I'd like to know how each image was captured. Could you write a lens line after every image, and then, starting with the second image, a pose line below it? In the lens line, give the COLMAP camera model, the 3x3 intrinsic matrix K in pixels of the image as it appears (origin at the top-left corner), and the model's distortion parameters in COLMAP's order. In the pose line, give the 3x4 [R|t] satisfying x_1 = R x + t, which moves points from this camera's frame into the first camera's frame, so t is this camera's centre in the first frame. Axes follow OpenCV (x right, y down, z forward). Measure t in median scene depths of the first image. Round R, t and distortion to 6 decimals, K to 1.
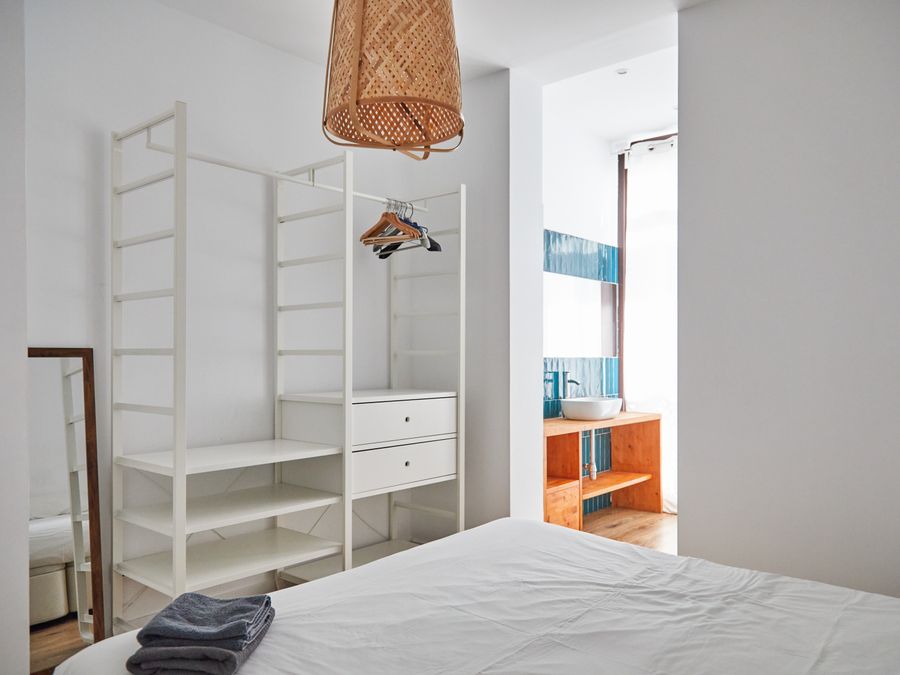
lens RADIAL K [[702.3, 0, 448.2], [0, 702.3, 355.5], [0, 0, 1]] dist [0.014346, 0.009164]
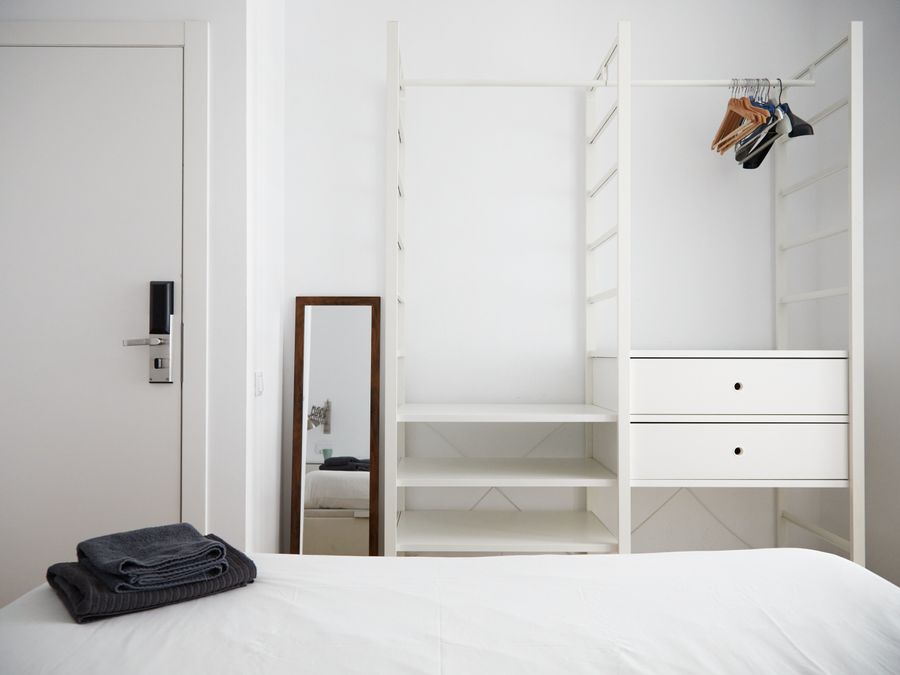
lens RADIAL K [[674.9, 0, 450.0], [0, 674.9, 337.5], [0, 0, 1]] dist [0.026622, -0.009435]
pose [[0.665446, -0.009987, -0.746379, 0.261957], [0.000801, 0.999919, -0.012665, 0.053708], [0.746446, 0.007830, 0.665400, 0.364185]]
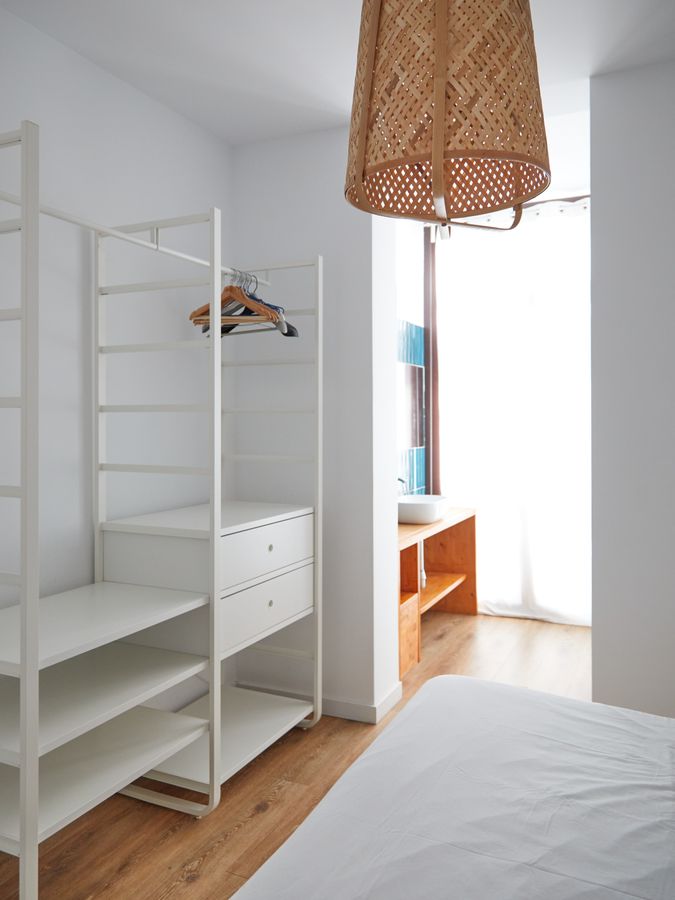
lens RADIAL K [[724.9, 0, 322.8], [0, 724.9, 423.5], [0, 0, 1]] dist [0.010441, 0.005557]
pose [[0.963456, -0.004653, 0.267827, -0.231969], [0.002707, 0.999967, 0.007636, -0.059481], [-0.267854, -0.006632, 0.963437, 0.197661]]
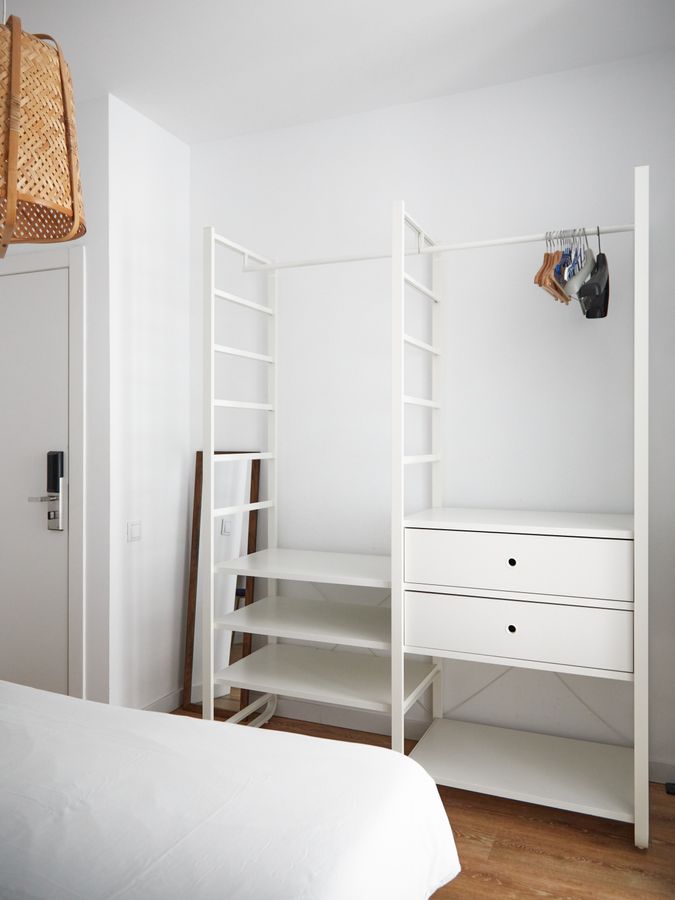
lens RADIAL K [[676.2, 0, 337.5], [0, 676.2, 450.0], [0, 0, 1]] dist [0.007816, 0.004392]
pose [[0.325870, 0.008325, -0.945378, 0.517274], [-0.000264, 0.999962, 0.008715, -0.022307], [0.945414, -0.002590, 0.325860, 0.665089]]
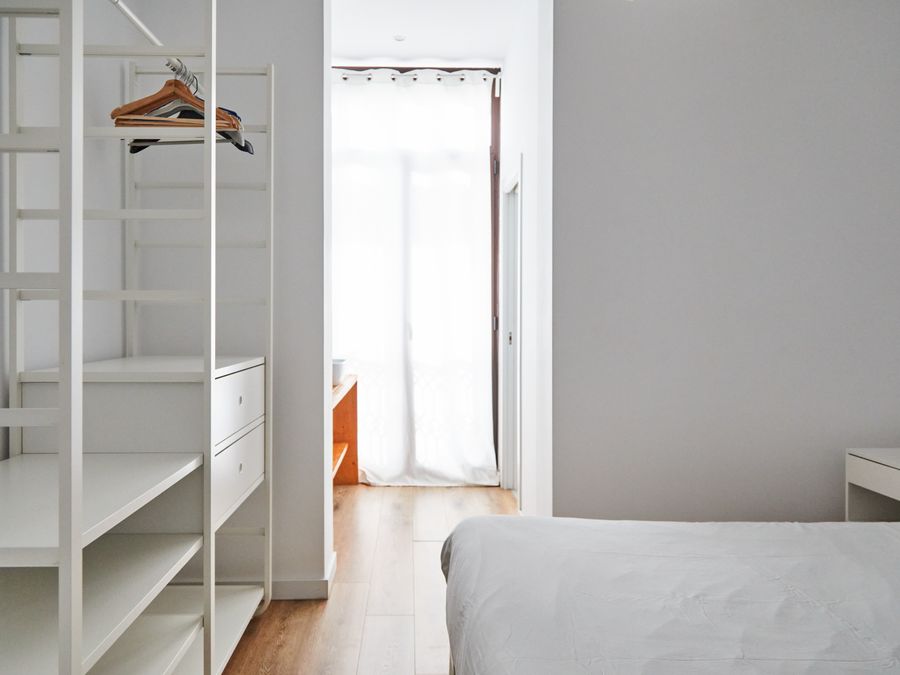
lens RADIAL K [[724.9, 0, 418.4], [0, 724.9, 322.6], [0, 0, 1]] dist [0.010441, 0.005557]
pose [[0.737179, -0.004554, 0.675682, -0.415030], [-0.001290, 0.999966, 0.008147, 0.012831], [-0.675696, -0.006877, 0.737148, 0.402202]]
